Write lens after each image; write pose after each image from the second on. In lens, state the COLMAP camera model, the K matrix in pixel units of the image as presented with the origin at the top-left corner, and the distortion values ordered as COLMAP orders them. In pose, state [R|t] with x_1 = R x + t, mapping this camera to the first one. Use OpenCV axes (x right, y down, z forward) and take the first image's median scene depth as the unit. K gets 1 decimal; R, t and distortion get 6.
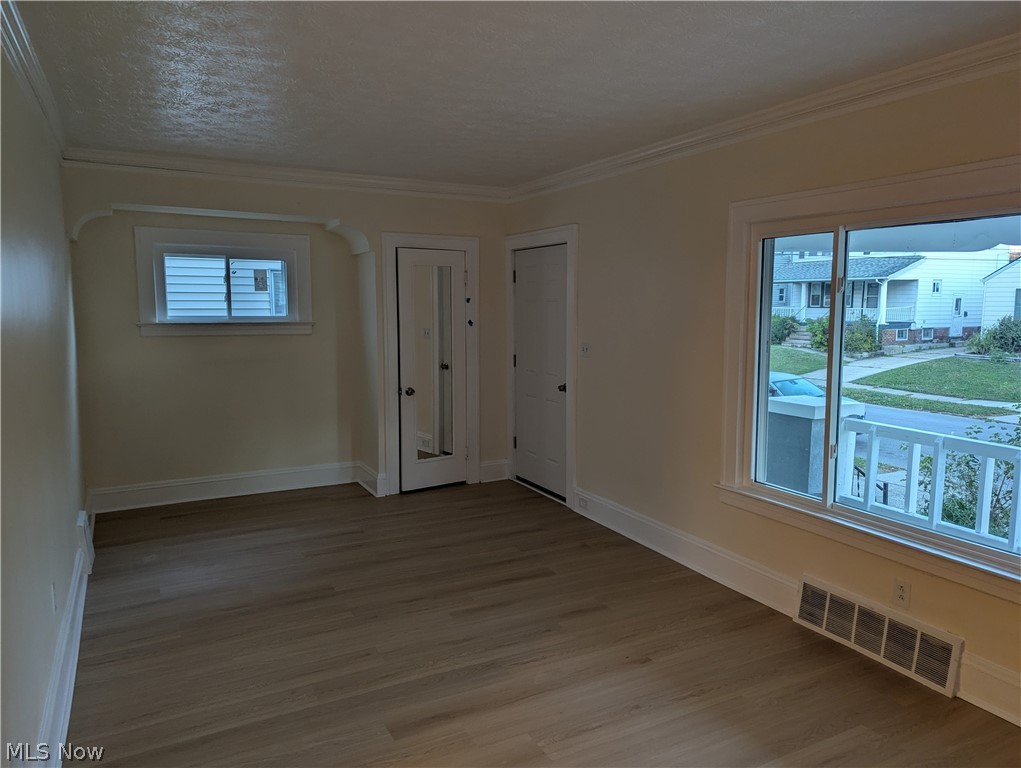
lens RADIAL K [[715.7, 0, 513.5], [0, 715.7, 381.2], [0, 0, 1]] dist [0.071344, -0.037508]
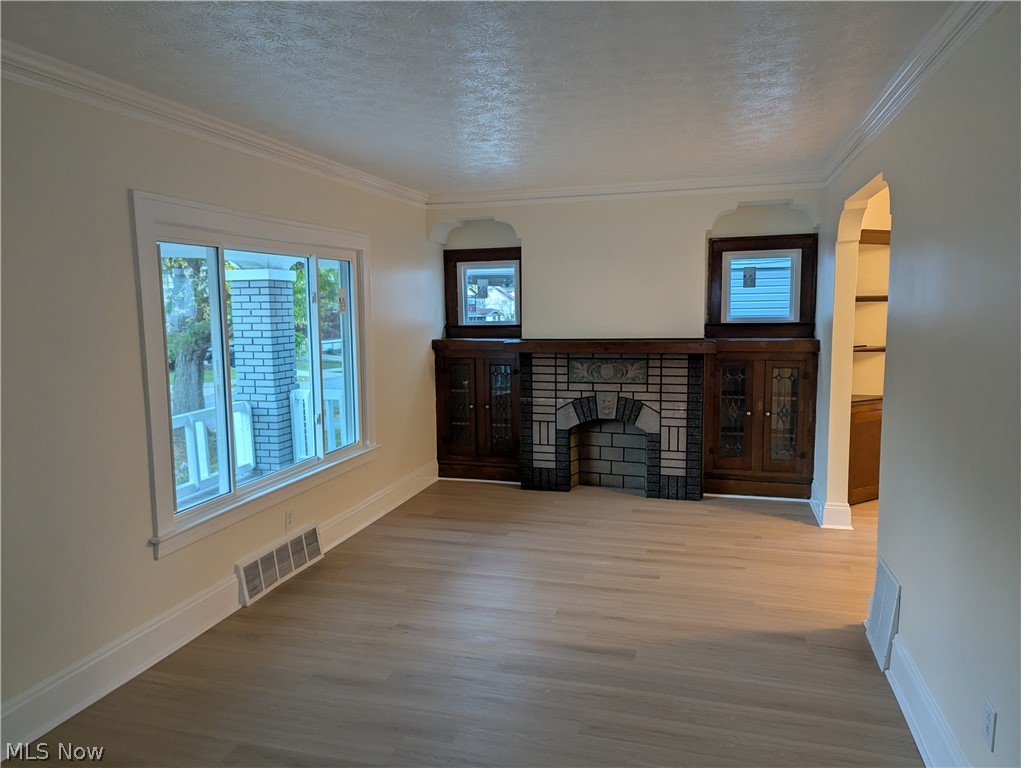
lens RADIAL K [[715.7, 0, 511.8], [0, 715.7, 383.8], [0, 0, 1]] dist [0.071344, -0.037508]
pose [[-0.721720, -0.068598, 0.688777, -0.742769], [0.091632, 0.976851, 0.193303, -0.199570], [-0.686093, 0.202624, -0.698727, 1.704433]]
